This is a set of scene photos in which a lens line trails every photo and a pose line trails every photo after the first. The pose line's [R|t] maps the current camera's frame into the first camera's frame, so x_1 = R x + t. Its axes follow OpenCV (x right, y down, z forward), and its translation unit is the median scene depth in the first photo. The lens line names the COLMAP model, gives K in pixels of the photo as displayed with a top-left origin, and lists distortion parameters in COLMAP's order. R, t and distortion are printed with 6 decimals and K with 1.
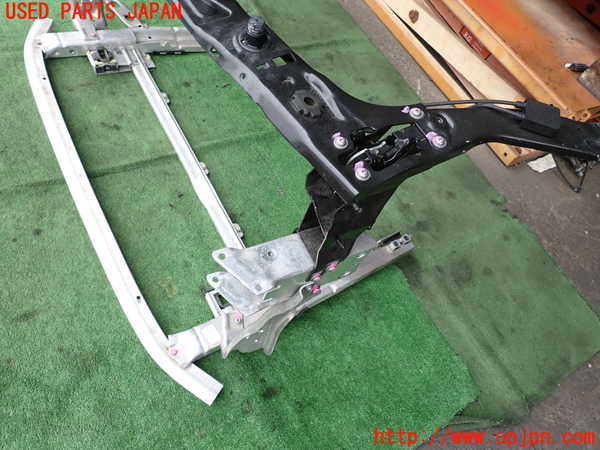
lens RADIAL K [[446.7, 0, 296.1], [0, 446.7, 231.4], [0, 0, 1]] dist [0.011961, 0.003509]
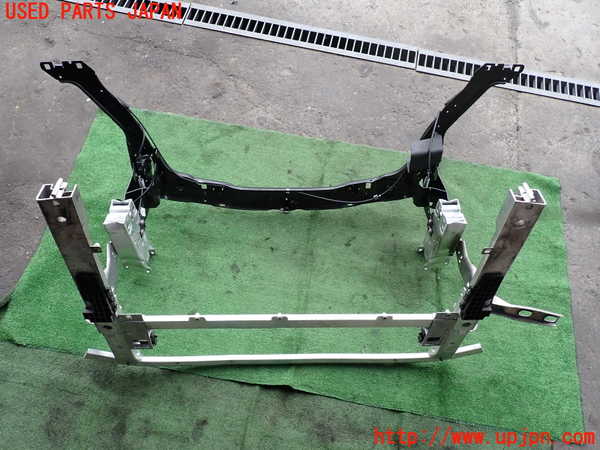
lens RADIAL K [[446.7, 0, 296.1], [0, 446.7, 231.4], [0, 0, 1]] dist [0.011961, 0.003509]
pose [[-0.614483, 0.505114, -0.606028, 0.483727], [-0.758482, -0.166893, 0.629962, -0.957730], [0.217061, 0.846763, 0.485672, 0.294477]]
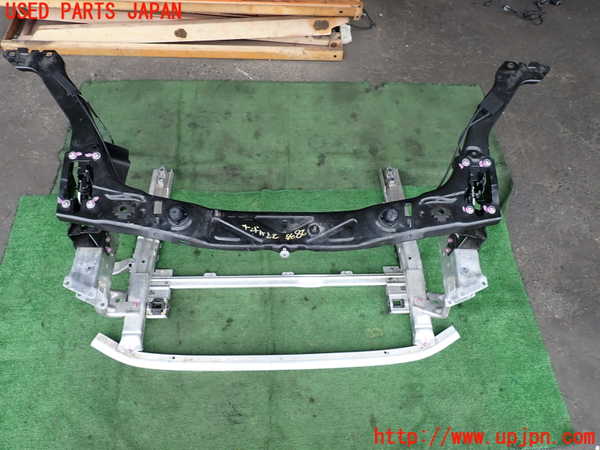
lens RADIAL K [[446.7, 0, 296.1], [0, 446.7, 231.4], [0, 0, 1]] dist [0.011961, 0.003509]
pose [[0.470230, -0.869130, 0.153286, -0.292627], [0.783159, 0.491008, 0.381540, -0.693223], [-0.406873, -0.059364, 0.911554, -0.194174]]
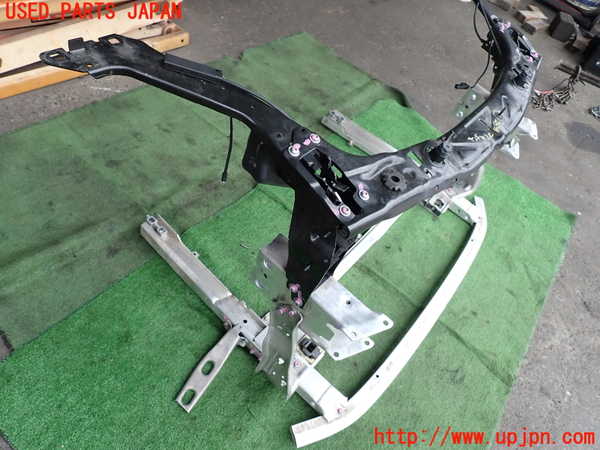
lens RADIAL K [[446.7, 0, 296.1], [0, 446.7, 231.4], [0, 0, 1]] dist [0.011961, 0.003509]
pose [[-0.244590, -0.928968, 0.277839, -0.489075], [0.549142, 0.103446, 0.829302, -1.237458], [-0.799136, 0.355412, 0.484833, 0.559464]]
